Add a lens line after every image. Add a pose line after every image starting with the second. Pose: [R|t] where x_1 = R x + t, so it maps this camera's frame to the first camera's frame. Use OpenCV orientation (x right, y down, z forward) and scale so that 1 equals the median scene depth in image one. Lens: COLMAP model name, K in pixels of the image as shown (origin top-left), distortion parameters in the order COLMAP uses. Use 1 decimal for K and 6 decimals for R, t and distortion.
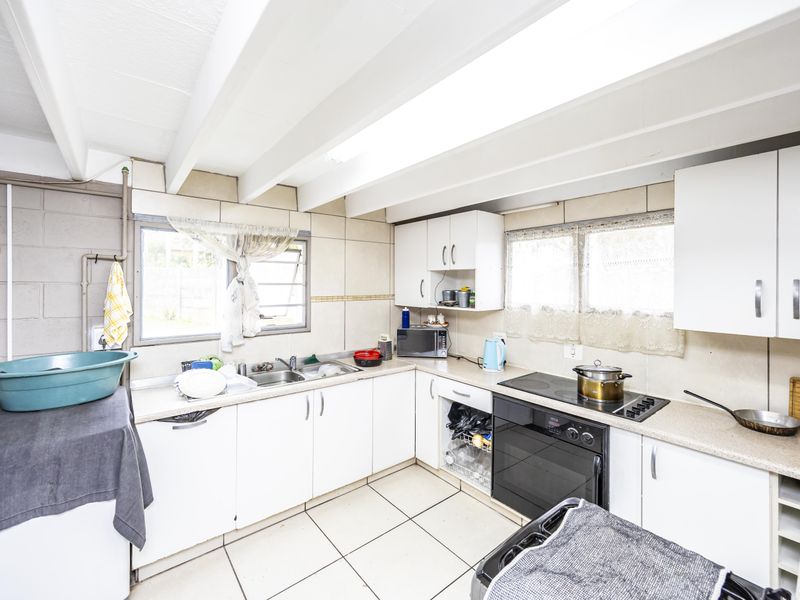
lens RADIAL K [[348.3, 0, 400.5], [0, 348.3, 281.0], [0, 0, 1]] dist [-0.000425, 0.000225]
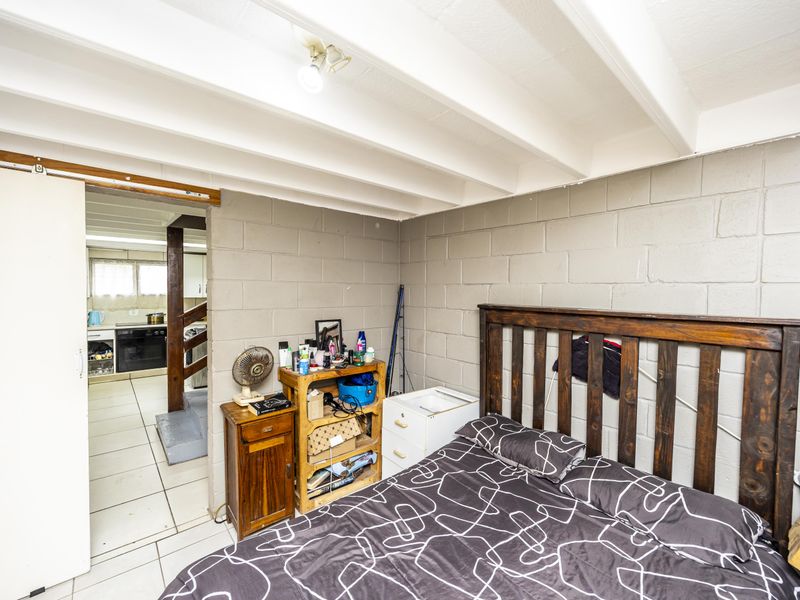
lens RADIAL K [[341.0, 0, 396.4], [0, 341.0, 298.8], [0, 0, 1]] dist [-0.002400, -0.000037]
pose [[-0.015891, -0.030511, 0.999408, -1.938740], [-0.010937, 0.999480, 0.030339, 0.013913], [-0.999814, -0.010449, -0.016217, -0.823083]]
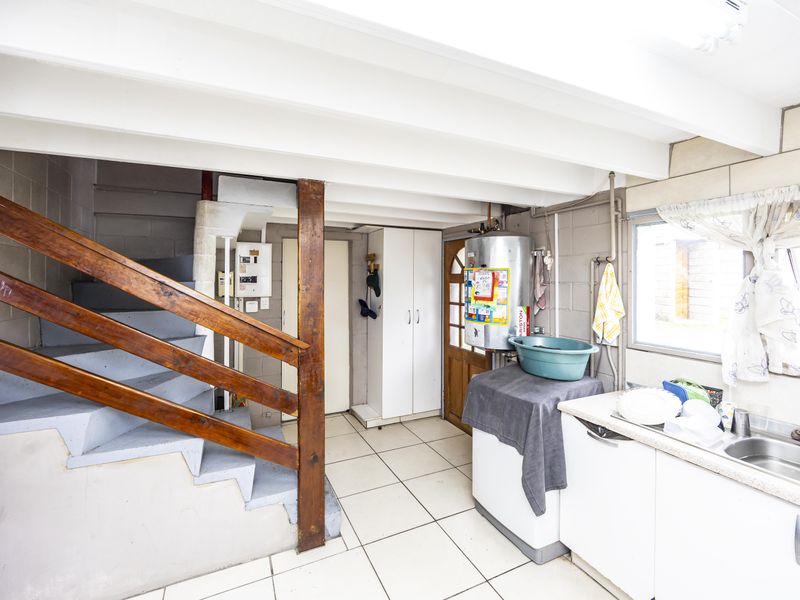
lens RADIAL K [[348.3, 0, 400.5], [0, 348.3, 281.0], [0, 0, 1]] dist [-0.000425, 0.000225]
pose [[-0.234189, -0.001996, -0.972189, 0.303294], [0.004296, 0.999986, -0.003088, -0.000694], [0.972182, -0.004900, -0.234177, 0.523381]]
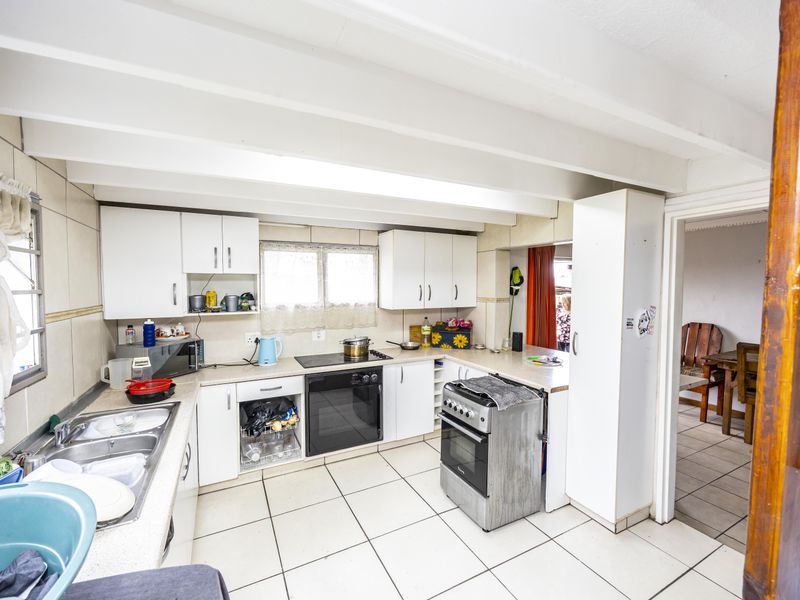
lens RADIAL K [[341.0, 0, 396.4], [0, 341.0, 298.8], [0, 0, 1]] dist [-0.002400, -0.000037]
pose [[0.215990, -0.042982, 0.975449, -0.773610], [-0.004585, 0.998975, 0.045034, -0.008617], [-0.976385, -0.014199, 0.215571, 0.392893]]
